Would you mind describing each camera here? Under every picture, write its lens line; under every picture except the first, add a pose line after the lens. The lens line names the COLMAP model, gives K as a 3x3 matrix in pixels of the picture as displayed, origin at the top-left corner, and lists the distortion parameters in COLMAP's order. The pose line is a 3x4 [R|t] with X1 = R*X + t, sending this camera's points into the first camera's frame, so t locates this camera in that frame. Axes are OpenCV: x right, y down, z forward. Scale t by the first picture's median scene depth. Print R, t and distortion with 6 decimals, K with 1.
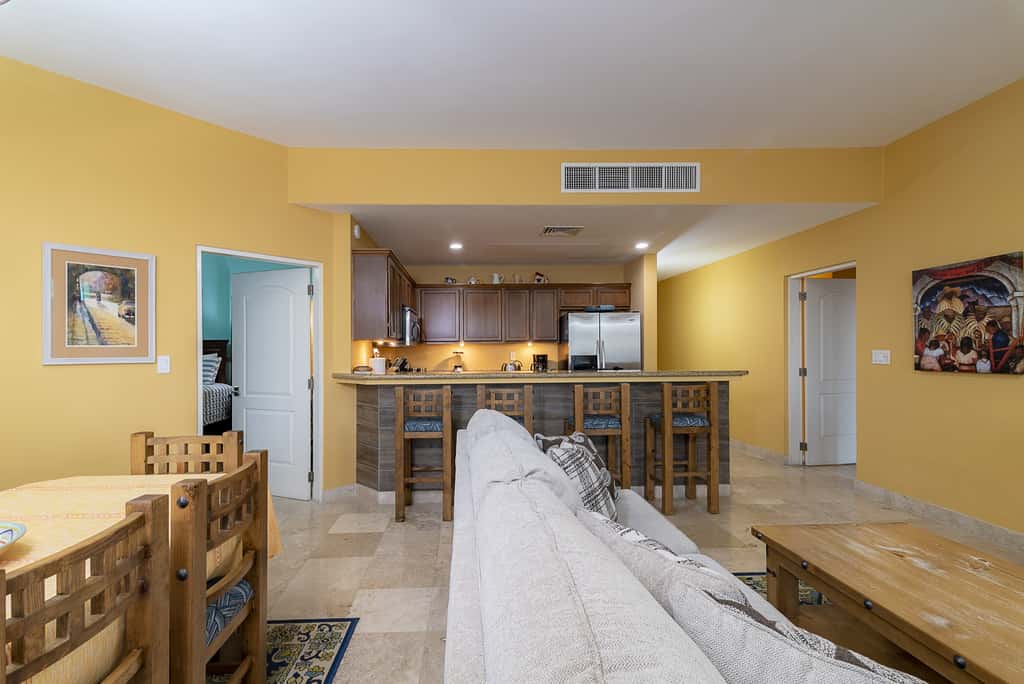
lens RADIAL K [[464.7, 0, 501.5], [0, 464.7, 343.6], [0, 0, 1]] dist [0.020867, 0.000928]
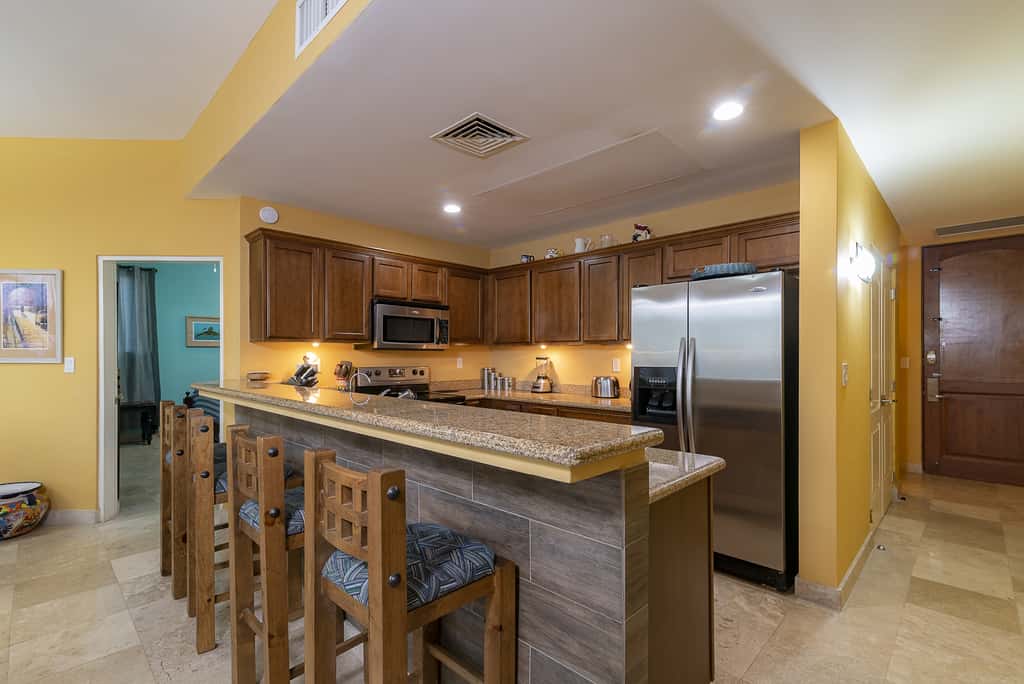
lens RADIAL K [[464.7, 0, 513.6], [0, 464.7, 350.4], [0, 0, 1]] dist [0.020867, 0.000928]
pose [[0.680046, 0.001191, -0.733169, 0.843074], [0.003812, 0.999979, 0.005160, 0.007445], [0.733160, -0.006304, 0.680027, 1.009061]]
